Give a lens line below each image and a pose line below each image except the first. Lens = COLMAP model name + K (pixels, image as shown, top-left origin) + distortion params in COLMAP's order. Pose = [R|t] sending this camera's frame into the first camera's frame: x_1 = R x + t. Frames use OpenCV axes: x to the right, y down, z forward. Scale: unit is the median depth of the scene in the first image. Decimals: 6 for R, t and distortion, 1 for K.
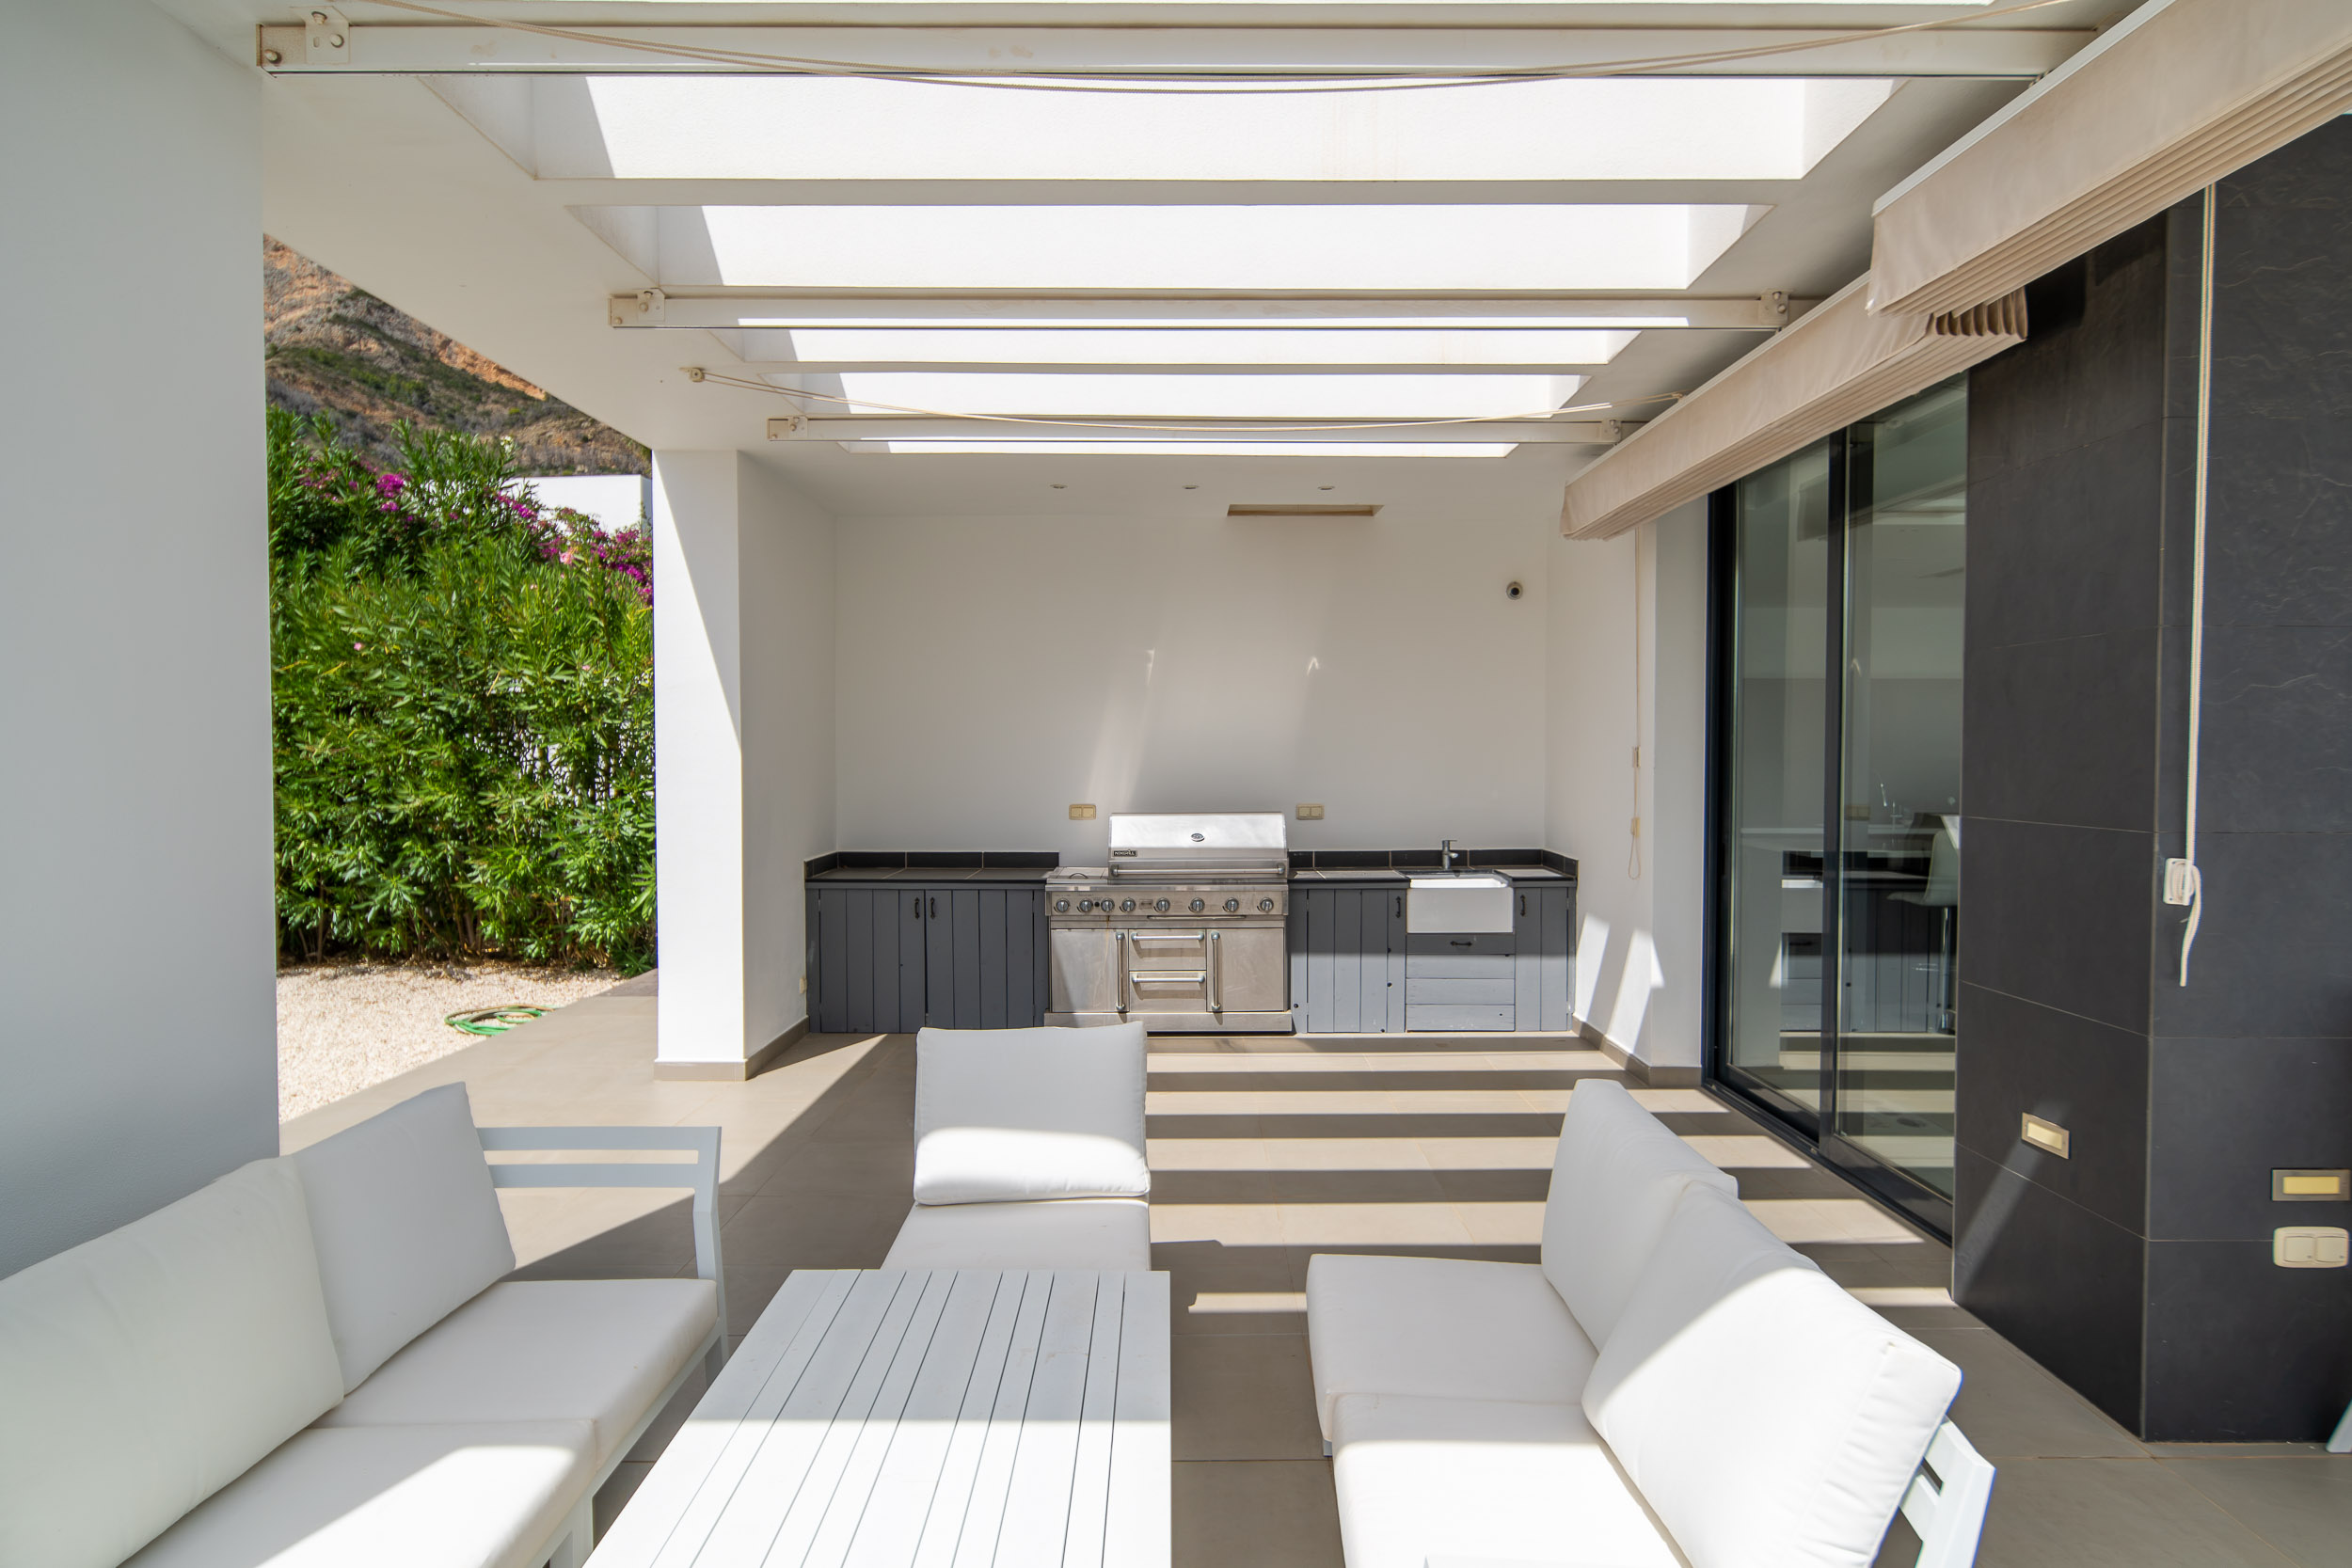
lens RADIAL K [[1298.2, 0, 1187.4], [0, 1298.2, 800.3], [0, 0, 1]] dist [-0.006007, 0.002735]
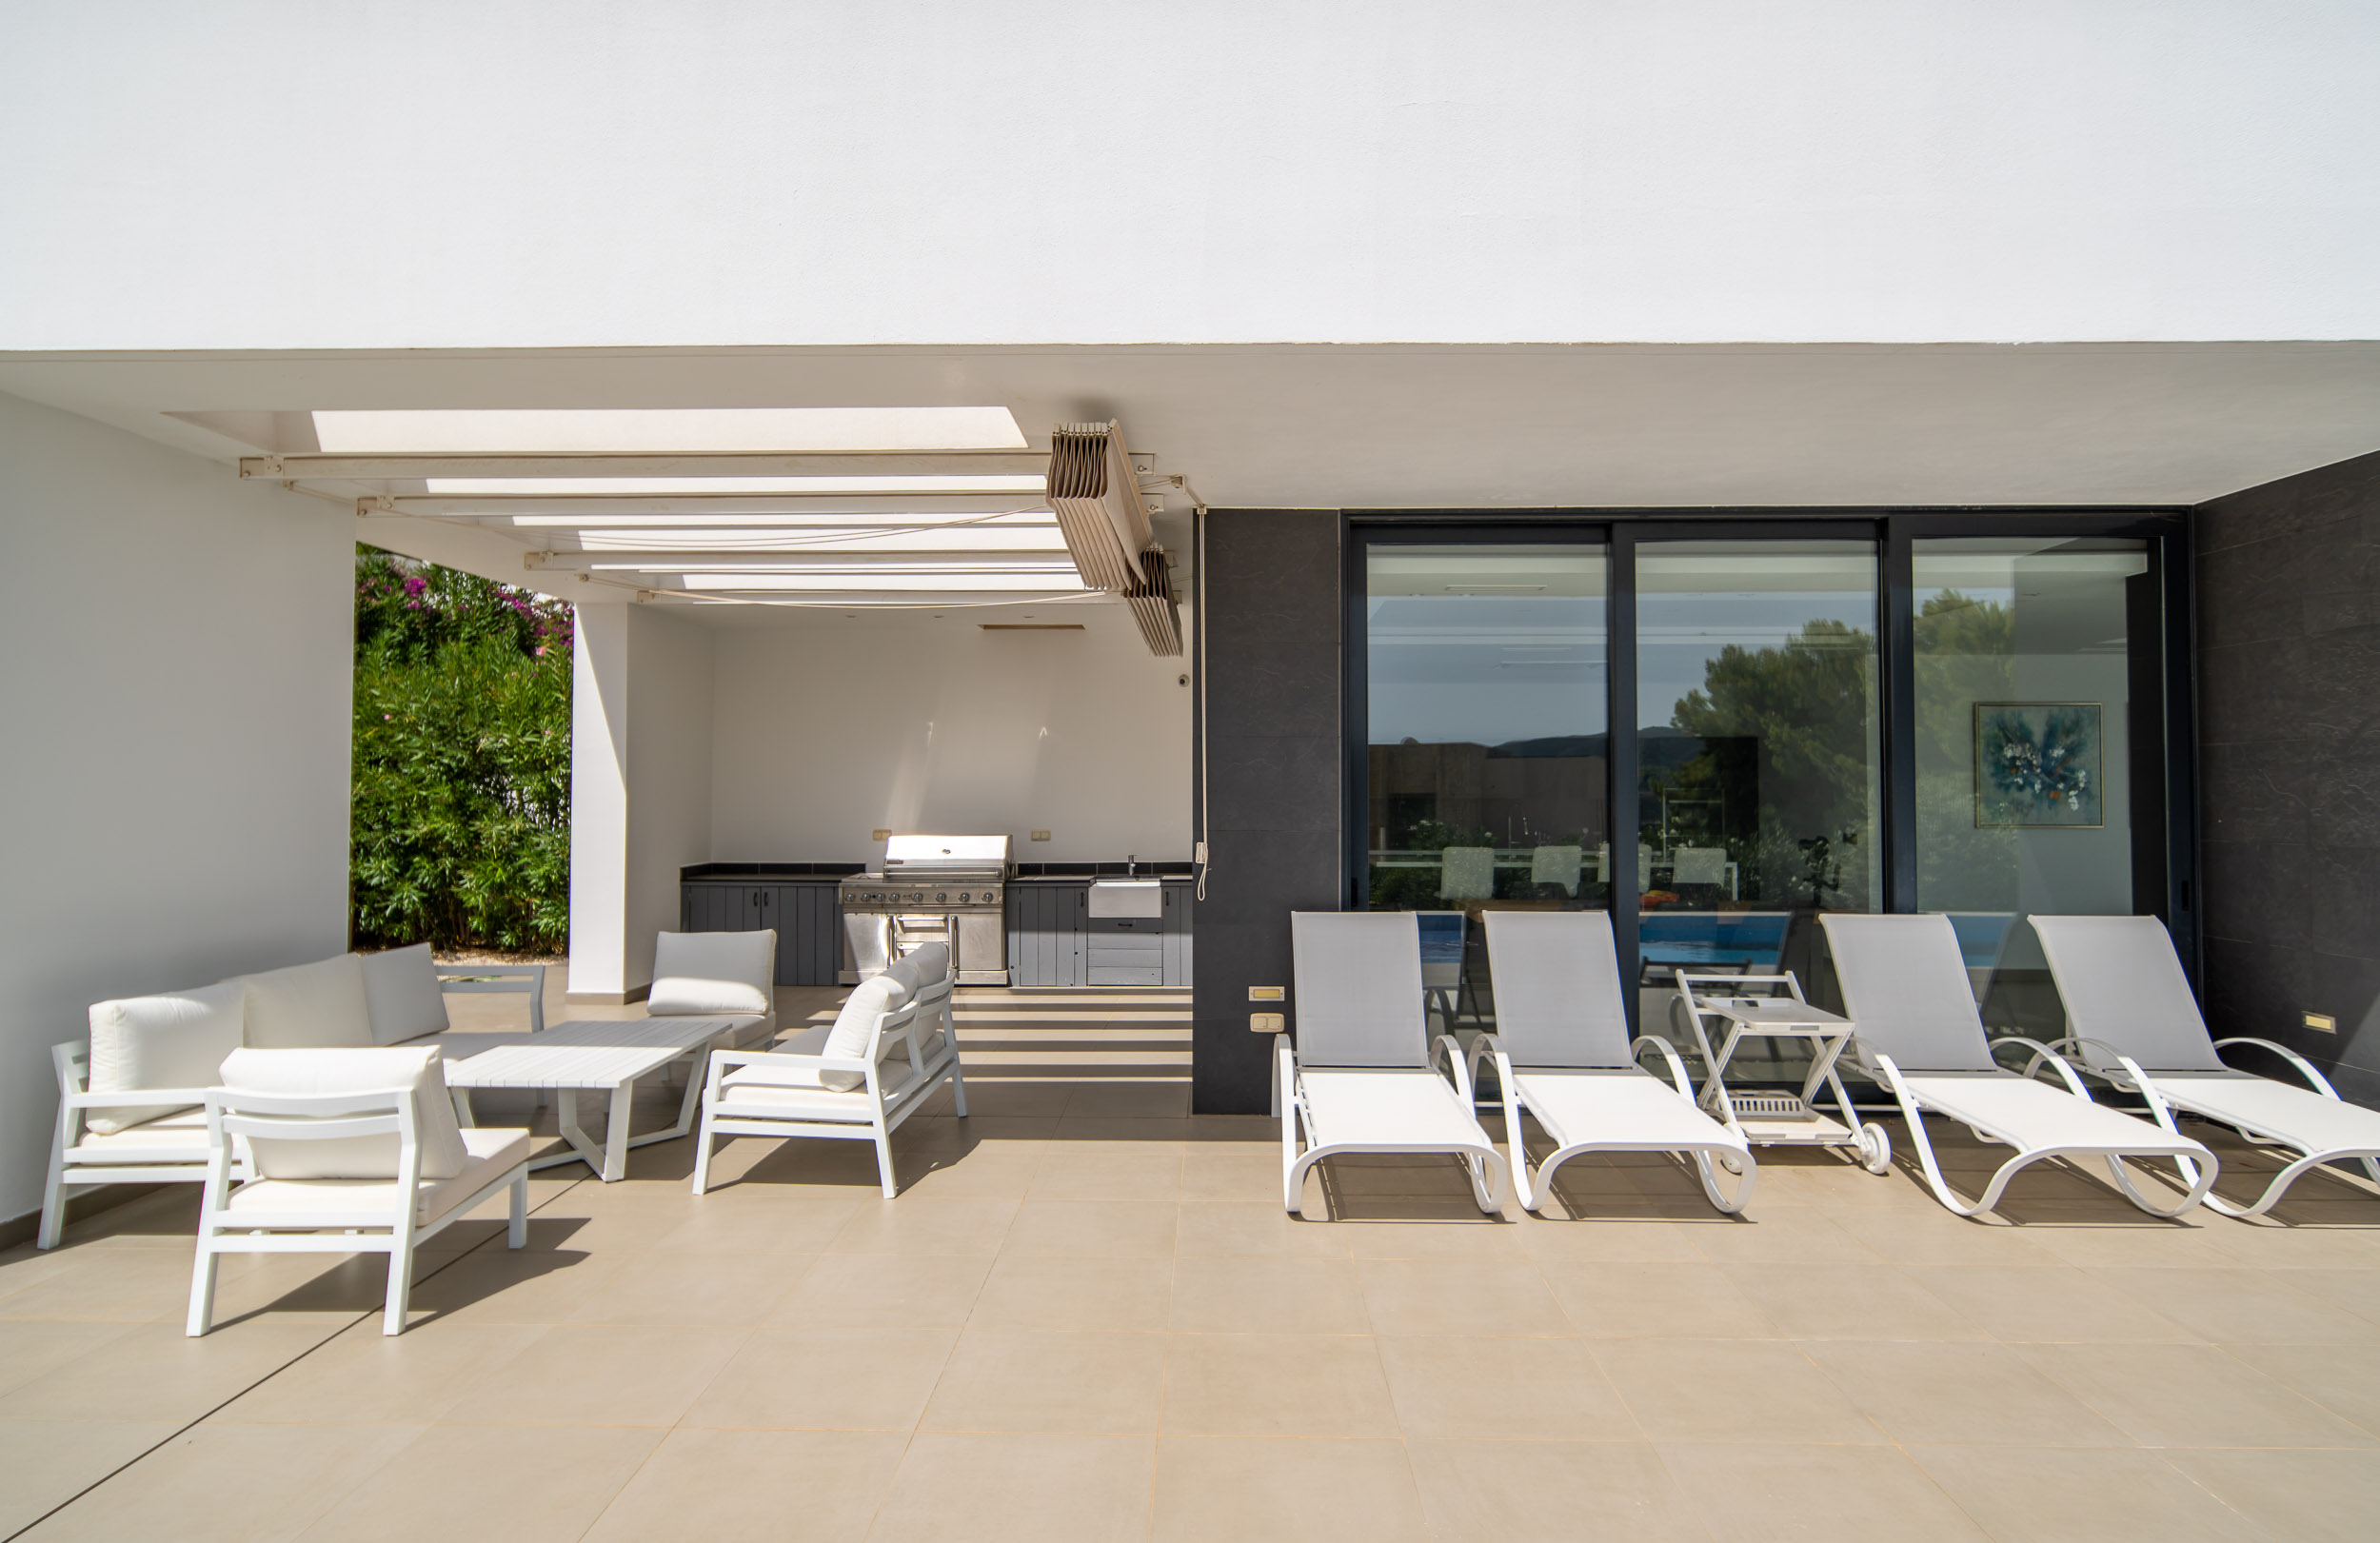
lens RADIAL K [[1341.5, 0, 1182.3], [0, 1341.5, 765.5], [0, 0, 1]] dist [0.004398, 0.000216]
pose [[0.999507, 0.000781, -0.031395, 0.260056], [-0.002622, 0.998275, -0.058645, 0.015963], [0.031295, 0.058699, 0.997785, -0.411887]]
